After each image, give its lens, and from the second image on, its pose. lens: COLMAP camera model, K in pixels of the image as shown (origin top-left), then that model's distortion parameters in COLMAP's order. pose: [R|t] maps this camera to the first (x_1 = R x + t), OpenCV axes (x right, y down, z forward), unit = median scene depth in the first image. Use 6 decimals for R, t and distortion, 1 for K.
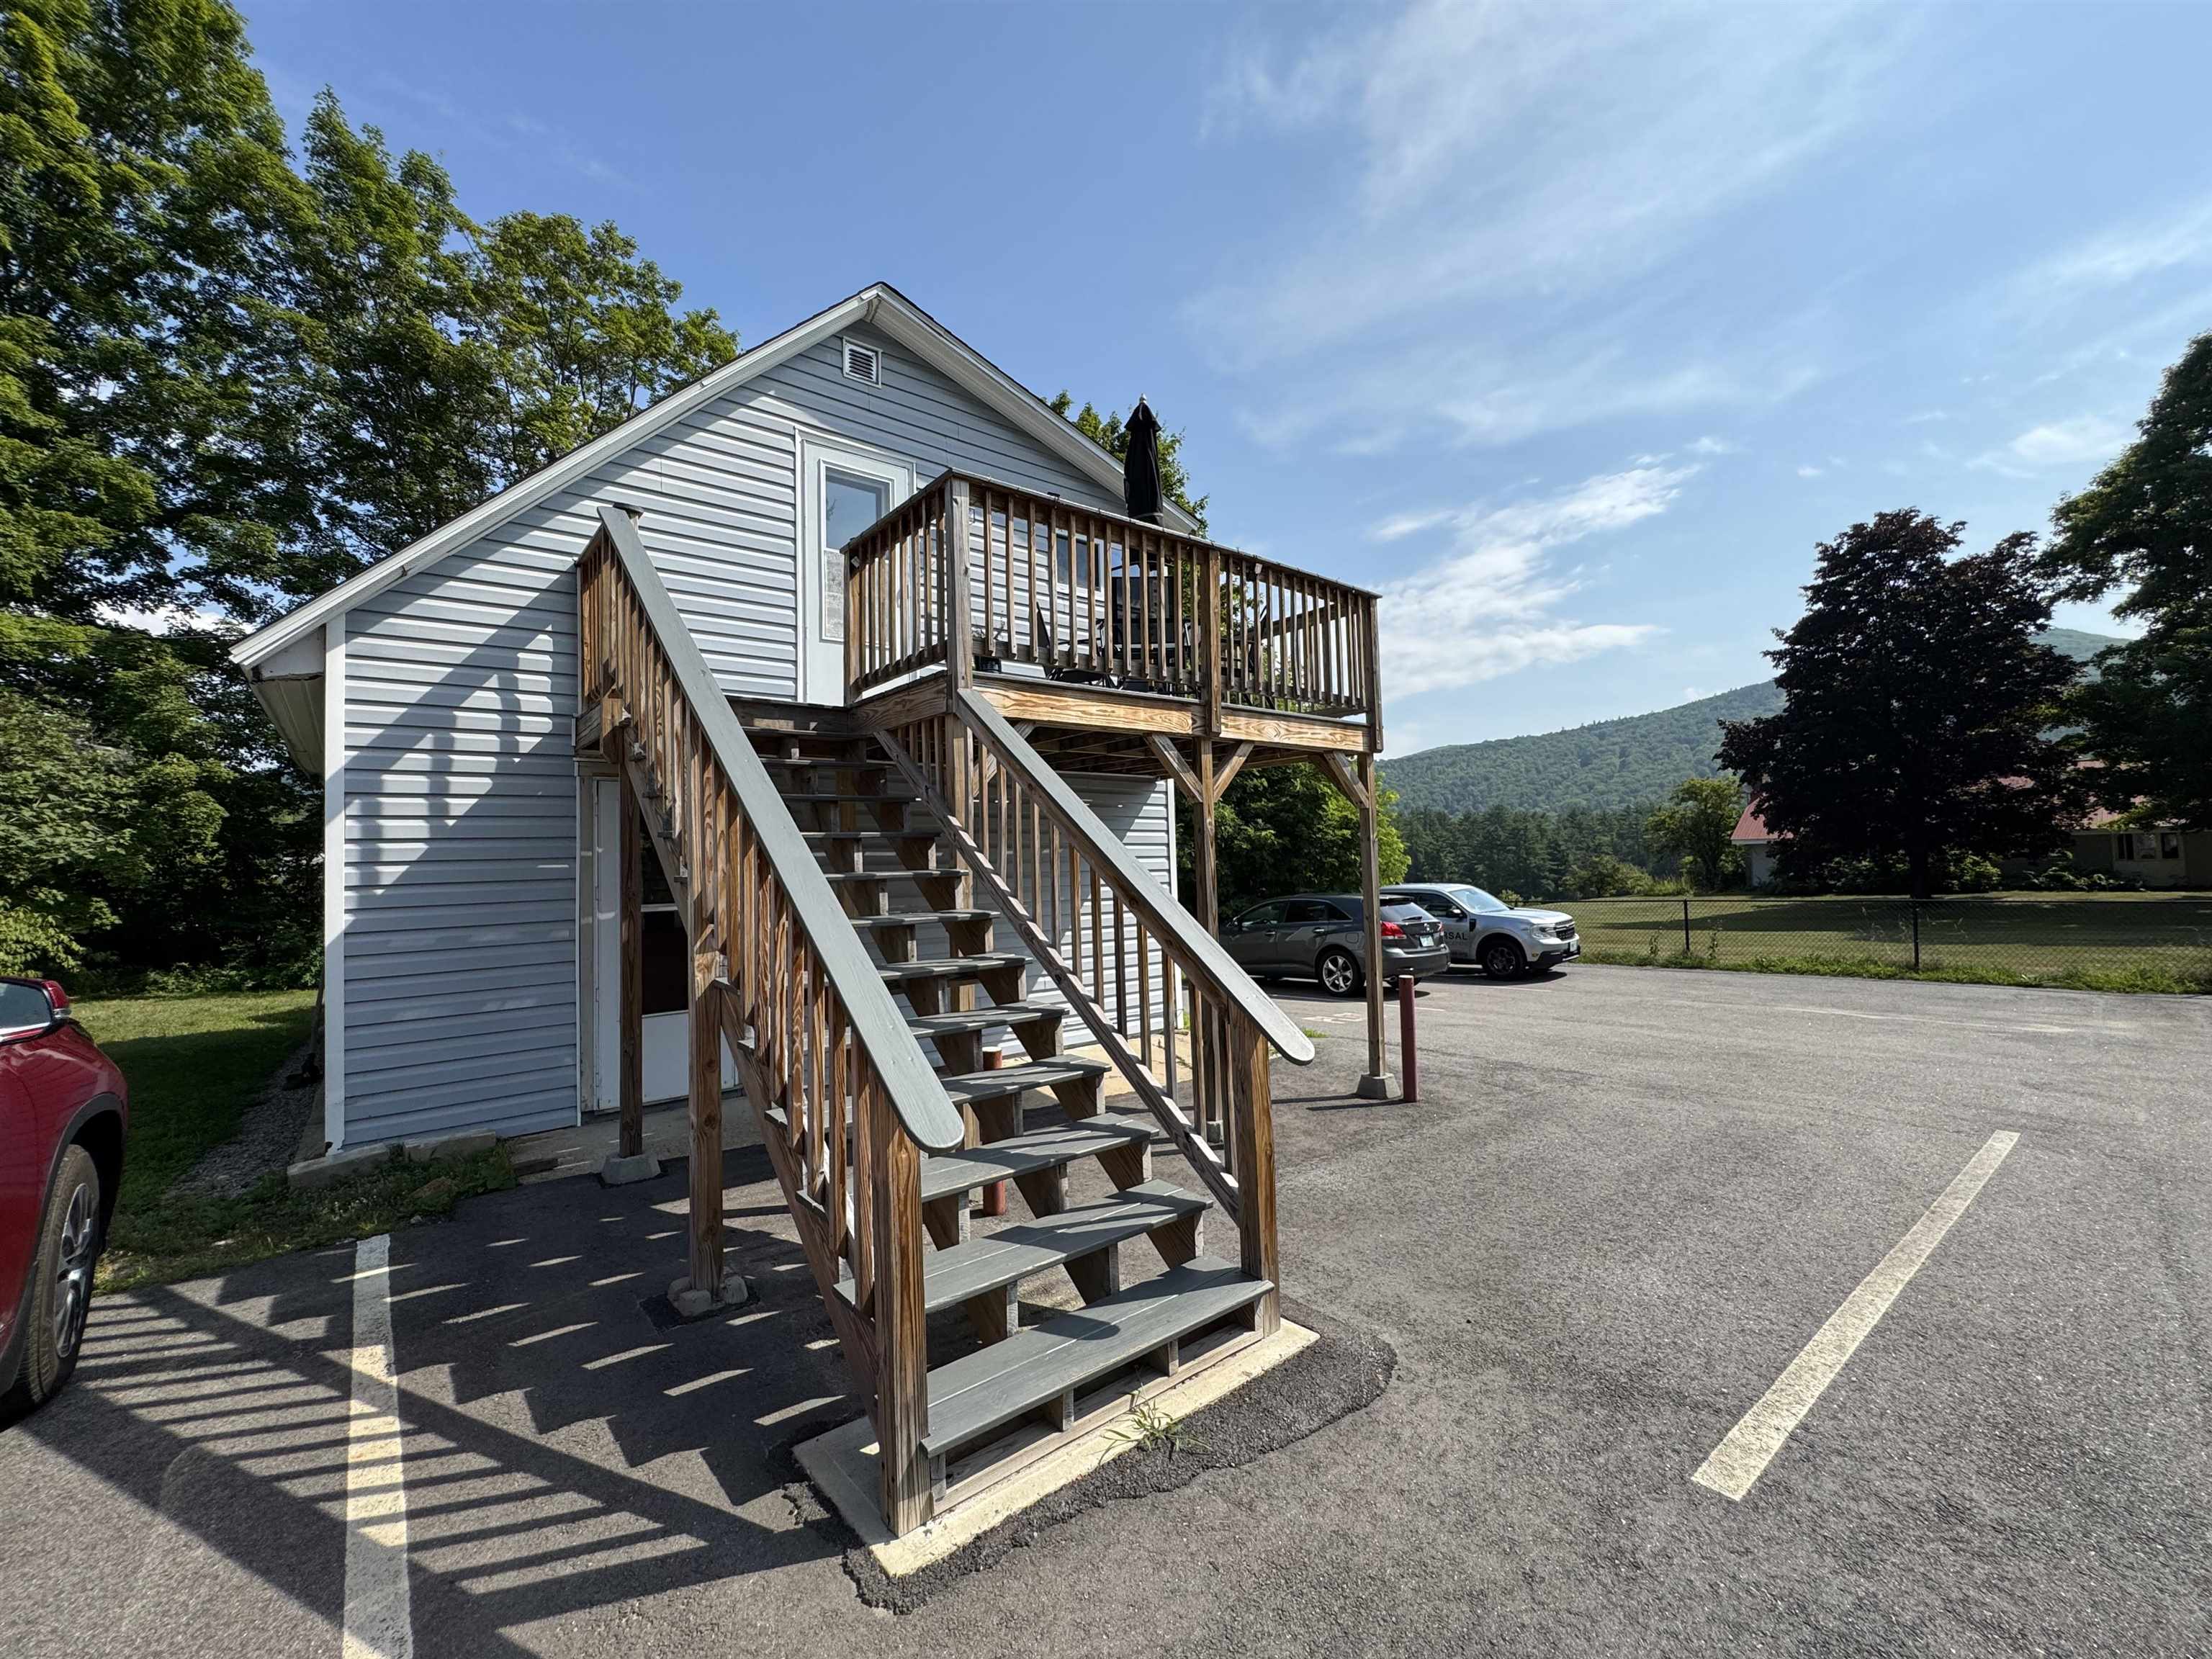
lens RADIAL K [[884.8, 0, 1106.2], [0, 884.8, 832.1], [0, 0, 1]] dist [-0.002515, -0.000083]
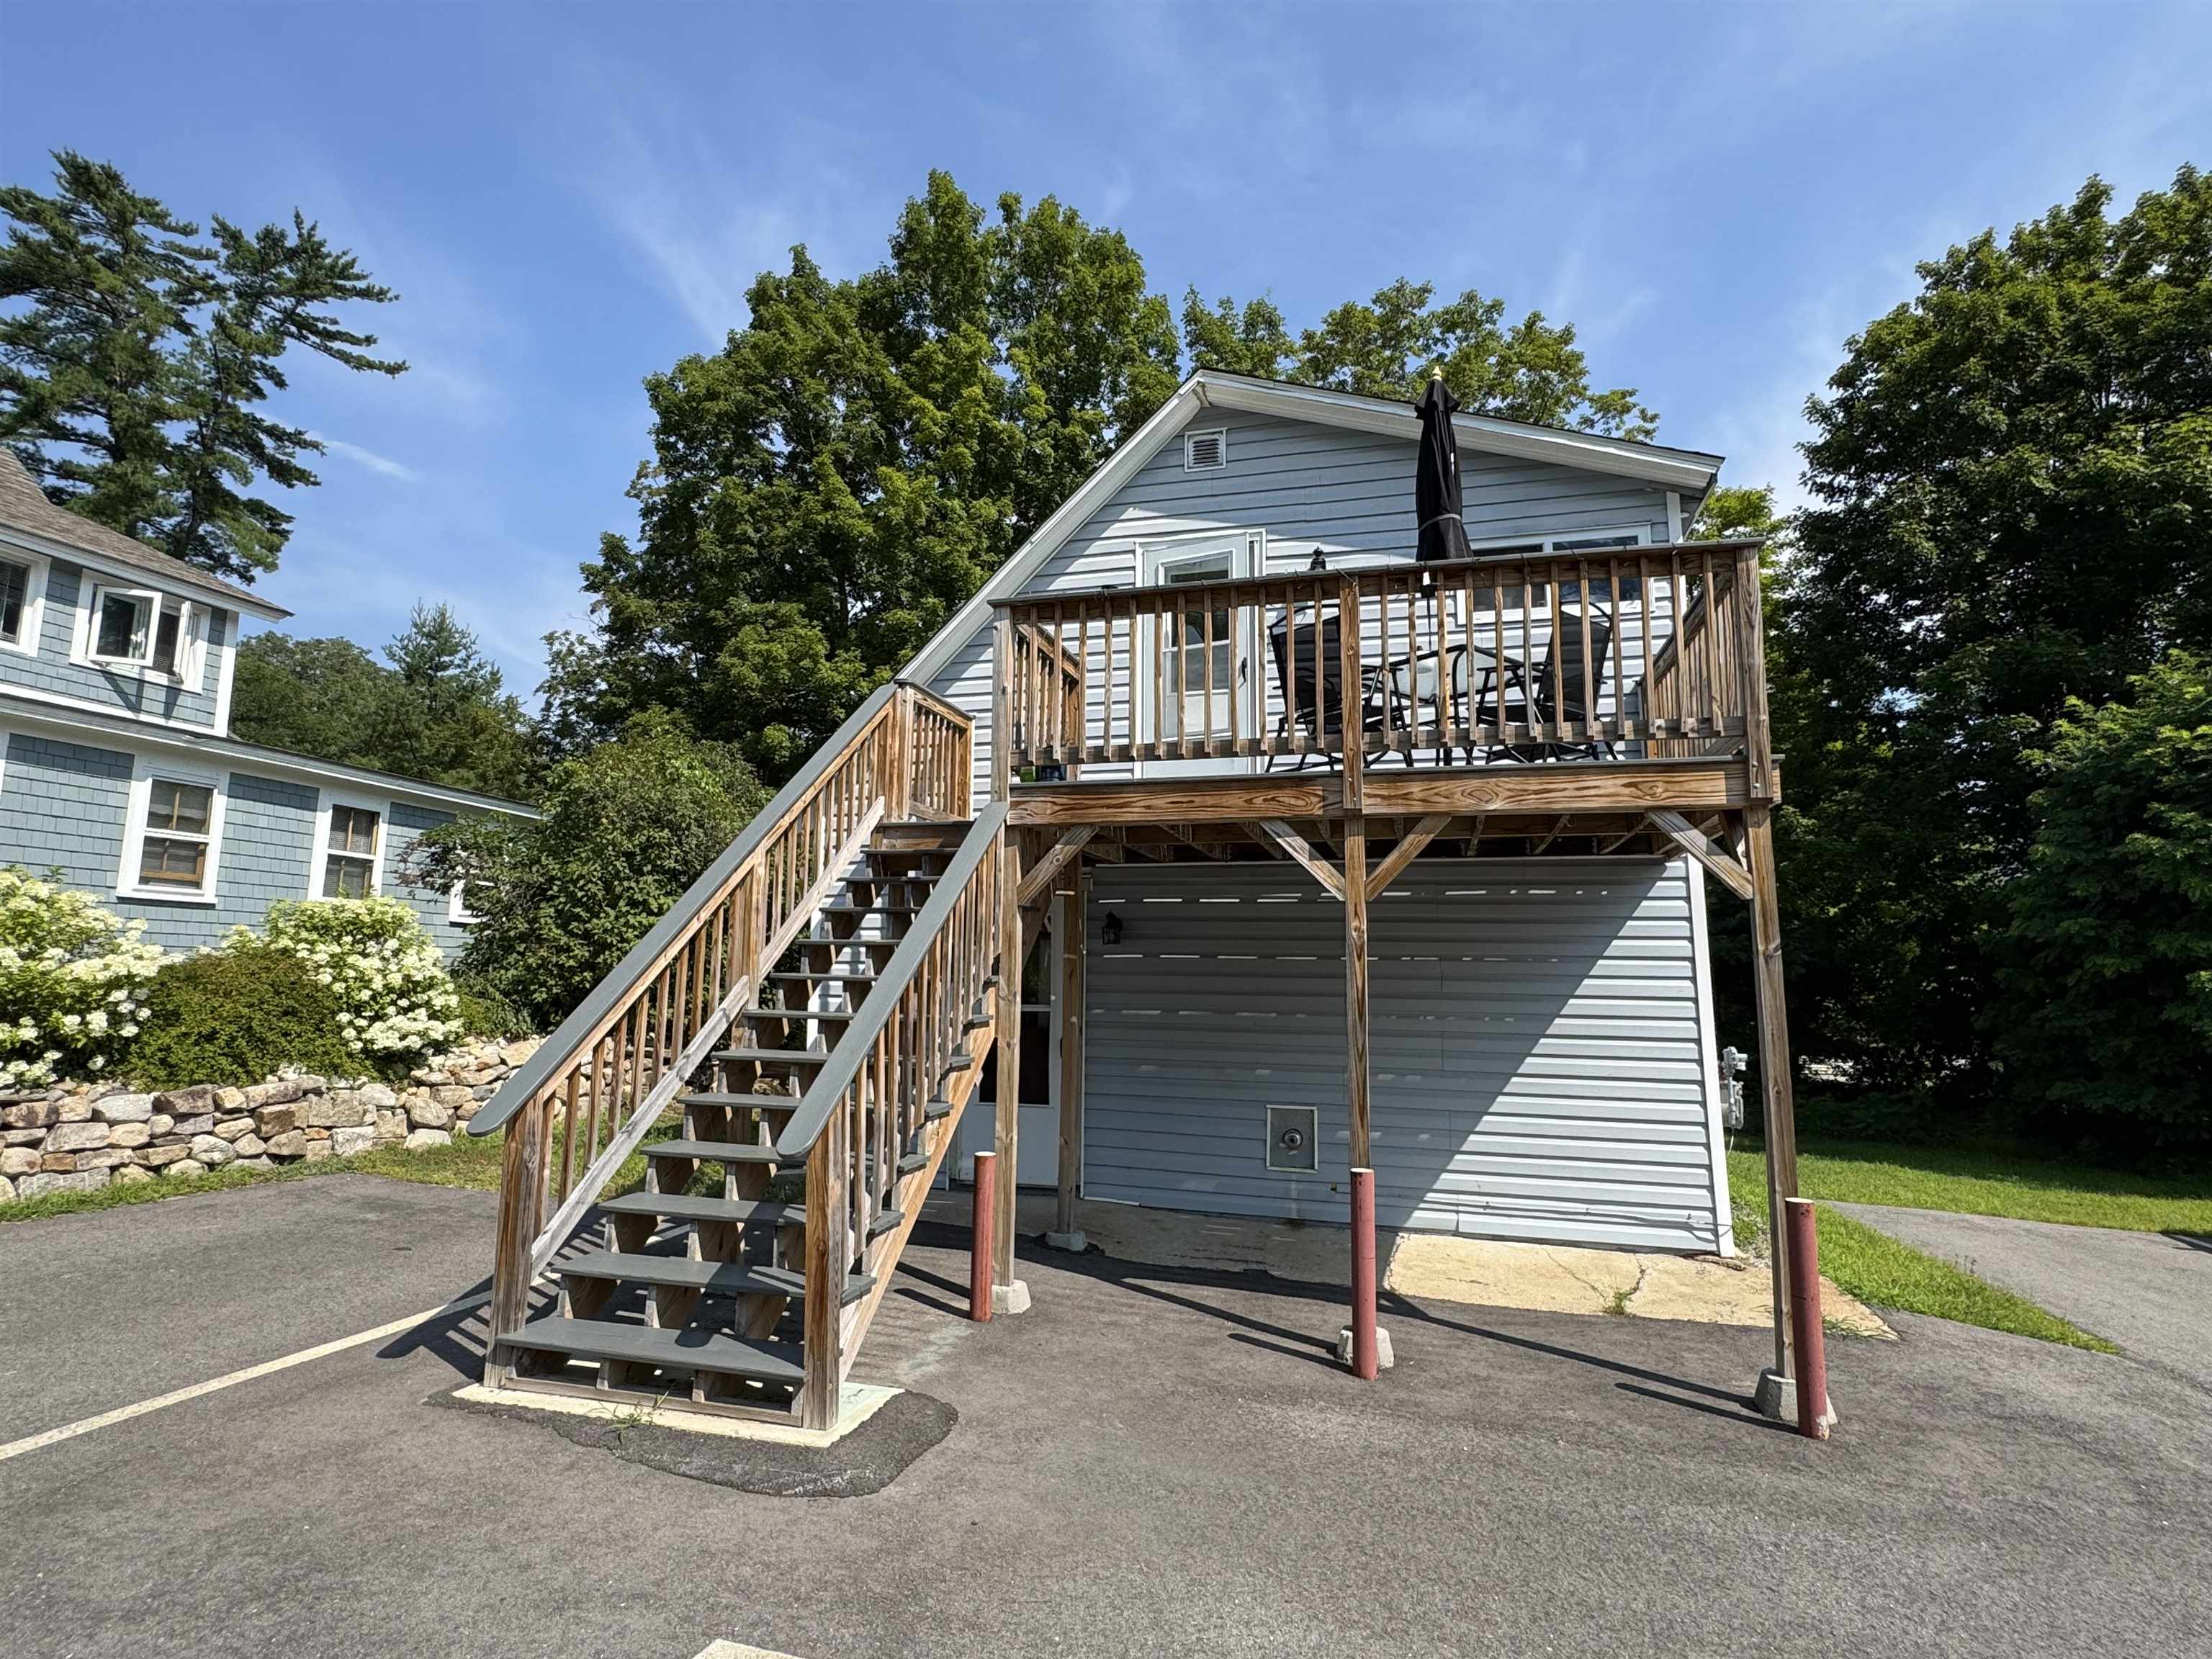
lens RADIAL K [[1171.8, 0, 1104.2], [0, 1171.8, 828.6], [0, 0, 1]] dist [-0.000857, -0.000993]
pose [[0.580158, -0.075056, -0.811038, 0.821435], [-0.000498, 0.995712, -0.092503, -0.002334], [0.814504, 0.054070, 0.577633, 0.238666]]
